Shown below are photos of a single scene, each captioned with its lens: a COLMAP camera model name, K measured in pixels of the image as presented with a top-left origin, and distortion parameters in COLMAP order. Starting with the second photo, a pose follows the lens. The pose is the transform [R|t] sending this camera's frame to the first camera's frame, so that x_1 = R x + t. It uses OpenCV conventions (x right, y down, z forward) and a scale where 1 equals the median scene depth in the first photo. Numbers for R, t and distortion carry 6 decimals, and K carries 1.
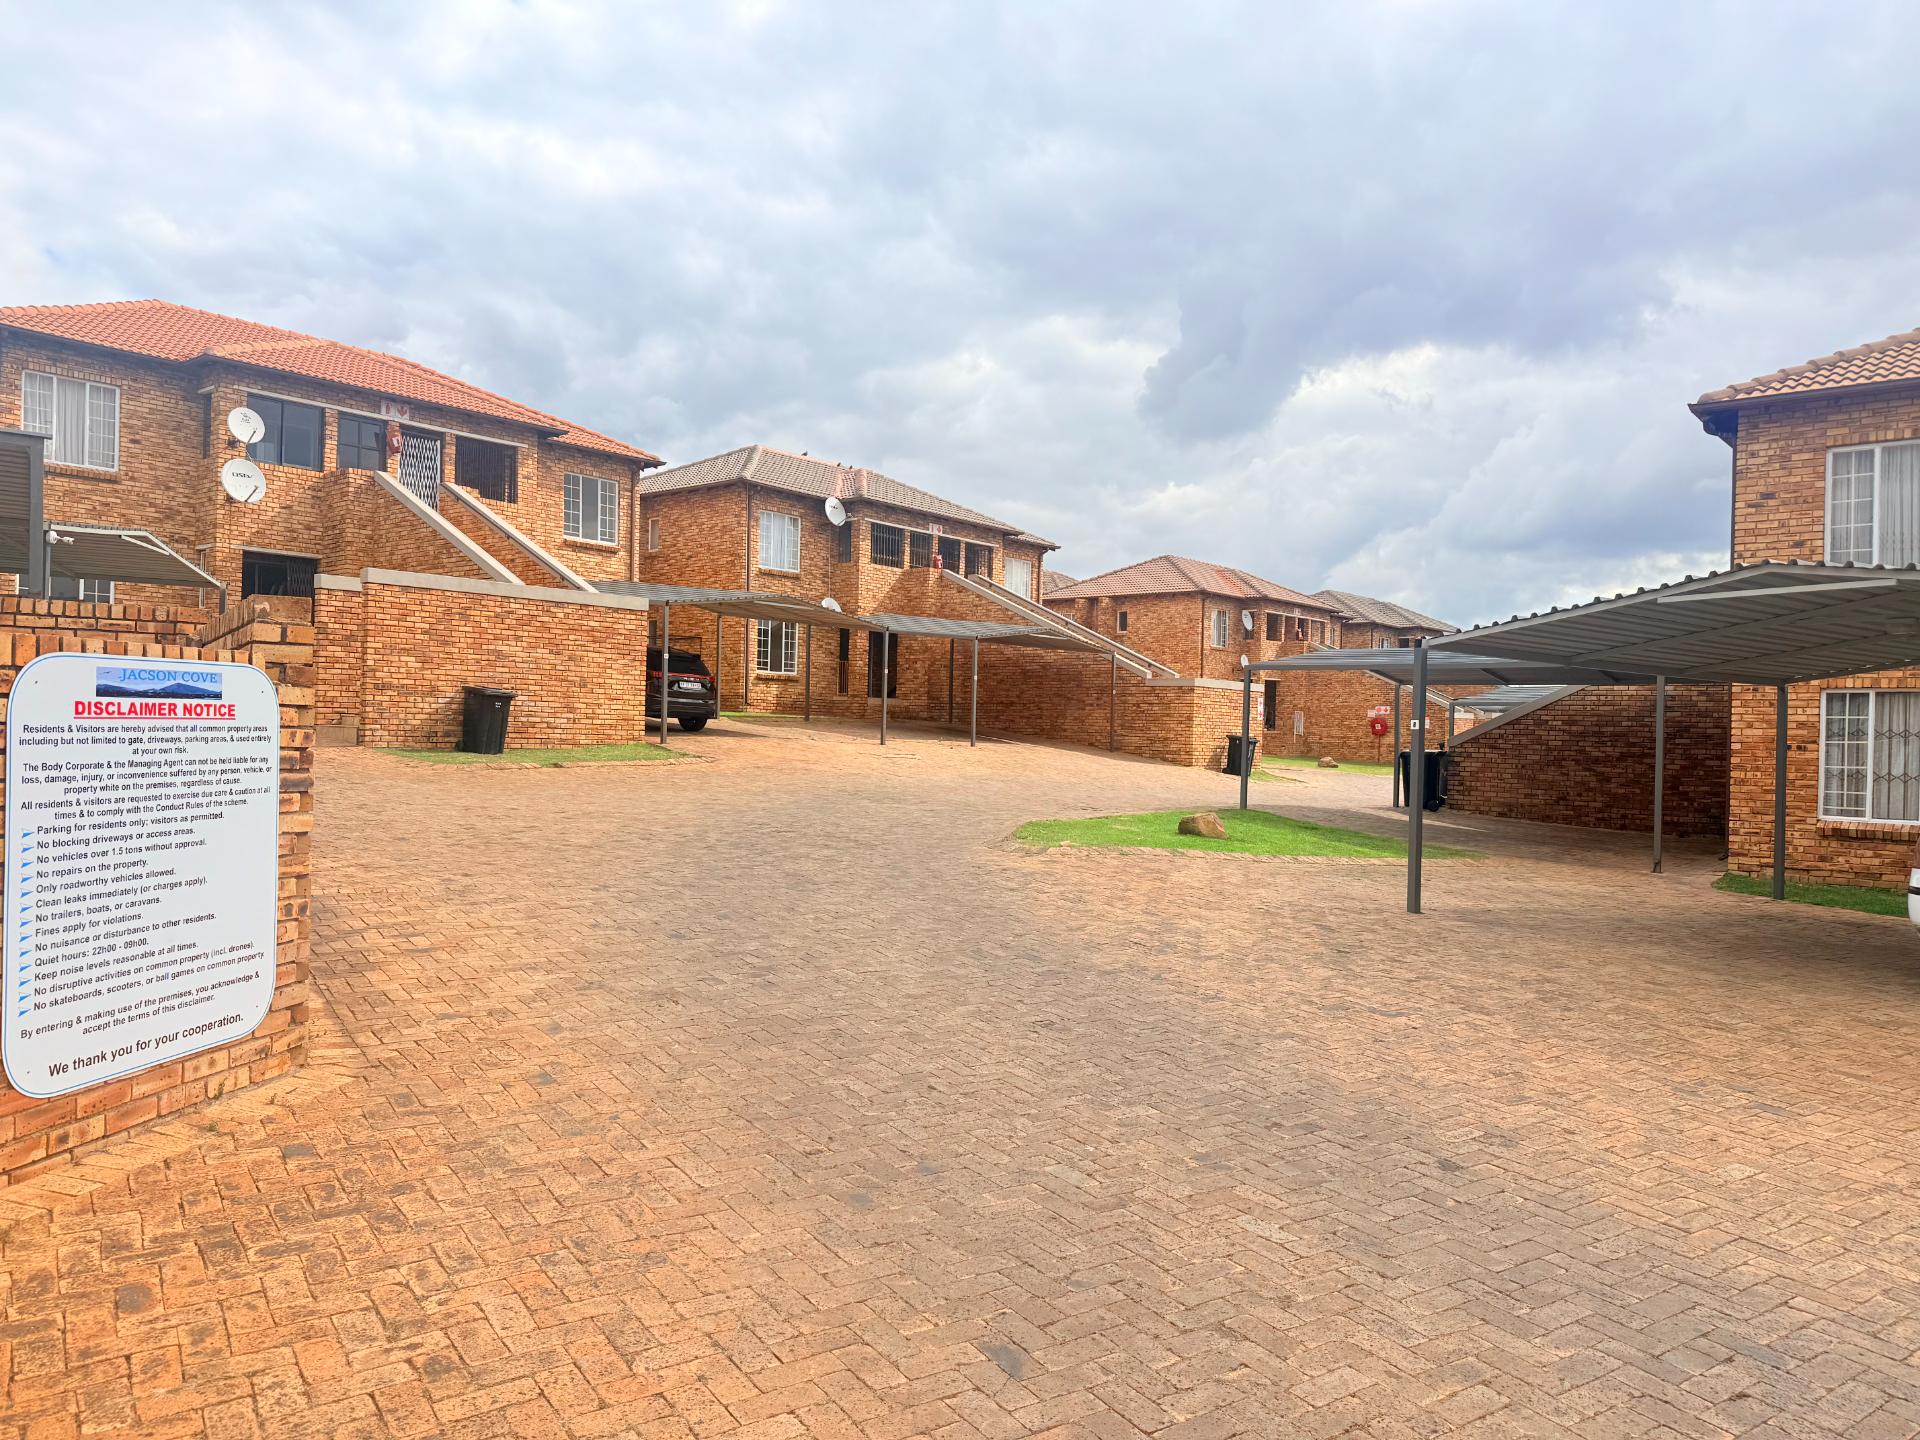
lens RADIAL K [[1342.4, 0, 960.0], [0, 1342.4, 720.0], [0, 0, 1]] dist [-0.007303, -0.004241]
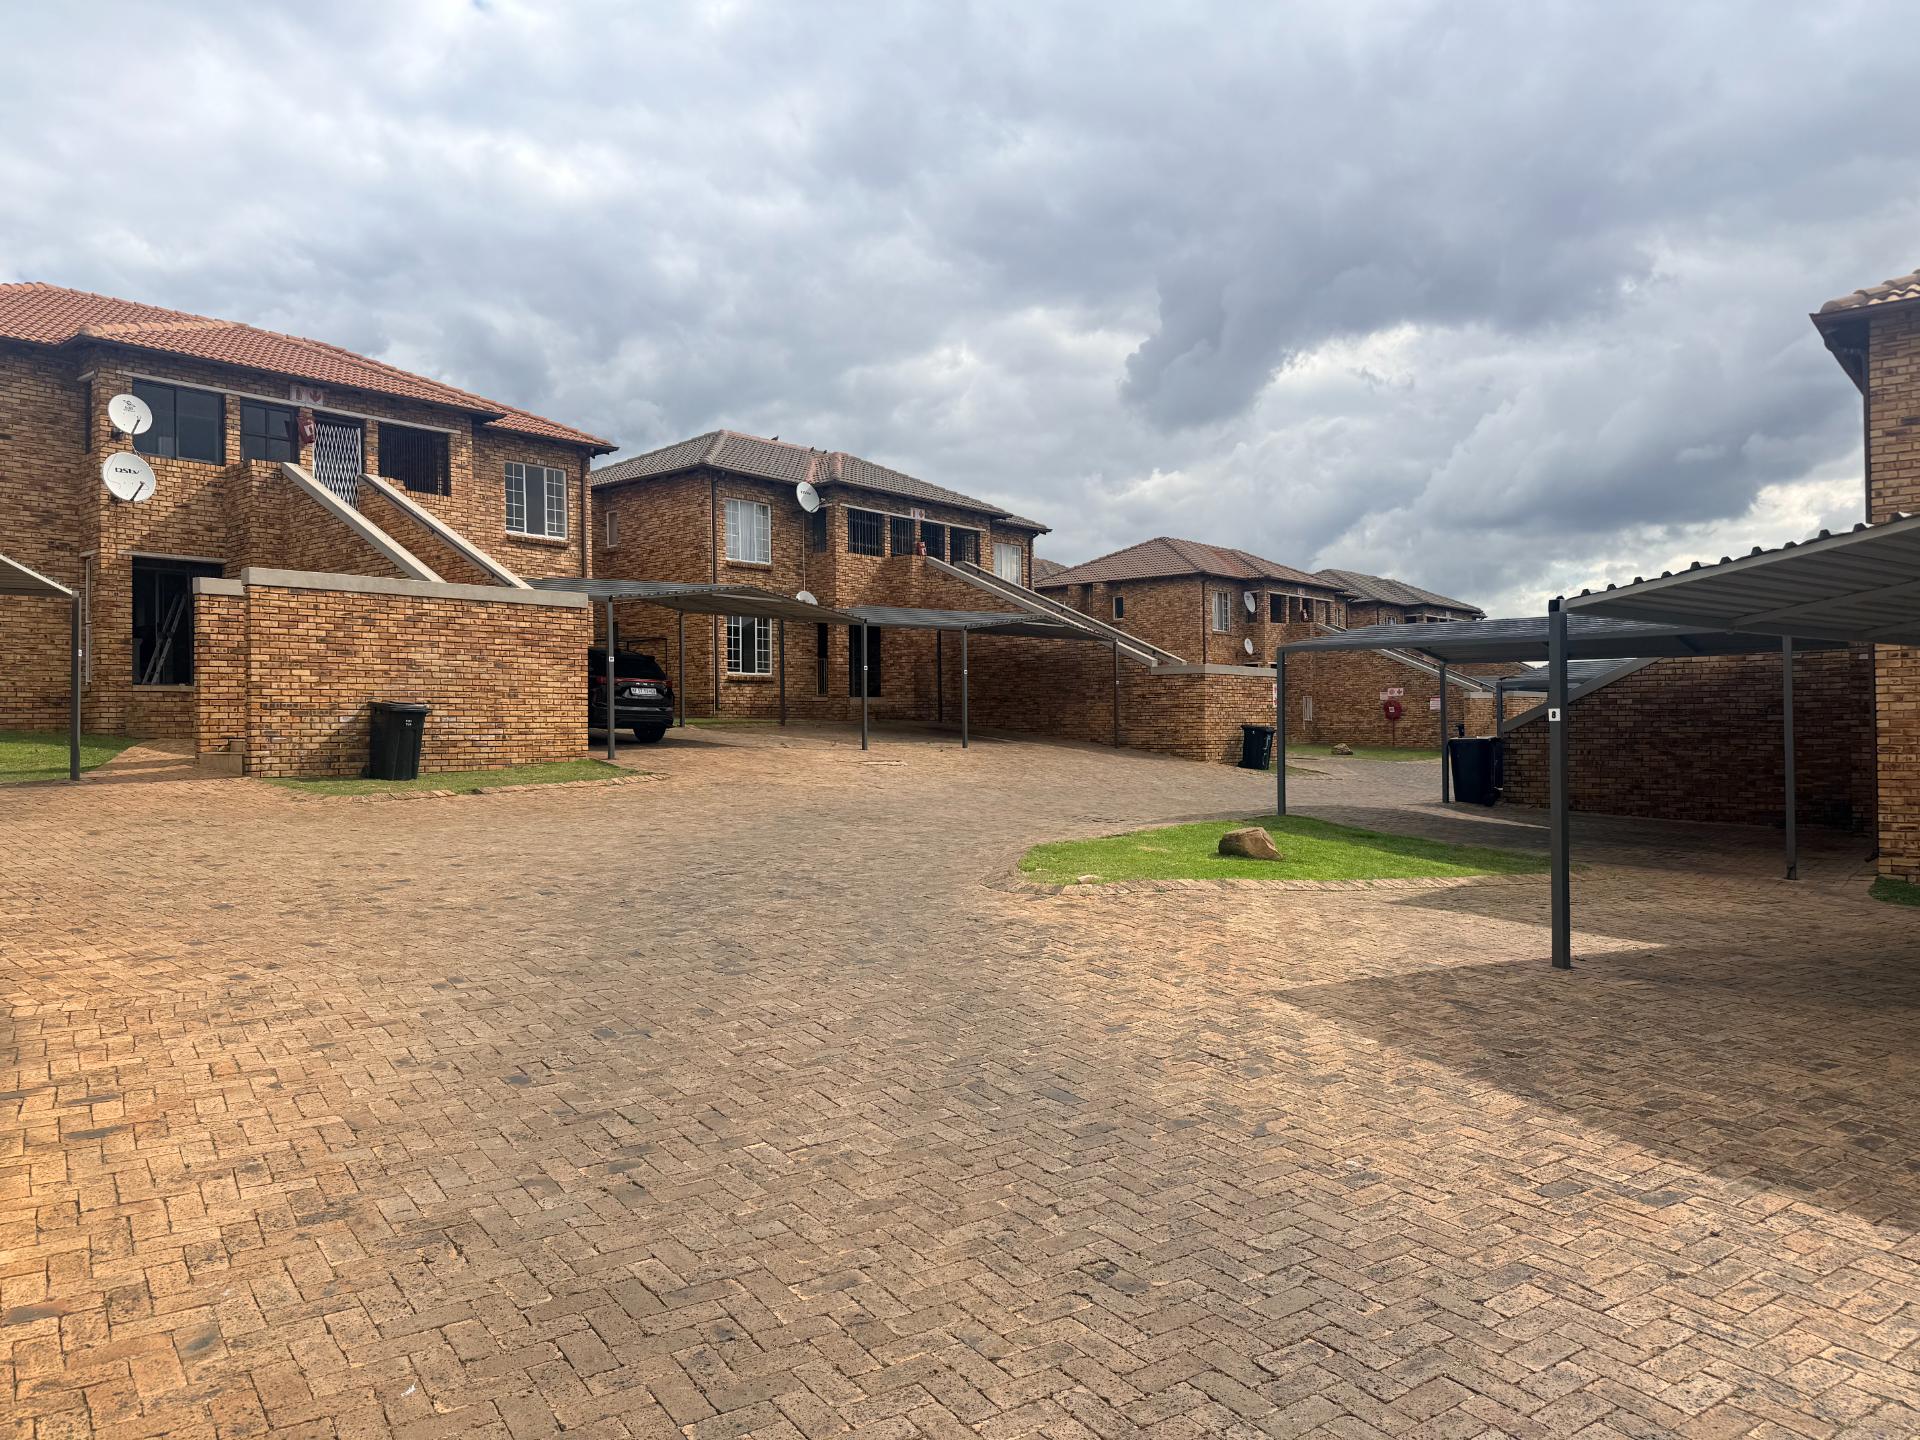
lens RADIAL K [[1342.4, 0, 960.0], [0, 1342.4, 720.0], [0, 0, 1]] dist [-0.007303, -0.004241]
pose [[0.999414, -0.033782, 0.005480, 0.002162], [0.033761, 0.999422, 0.003874, -0.003282], [-0.005608, -0.003687, 0.999977, 0.108394]]
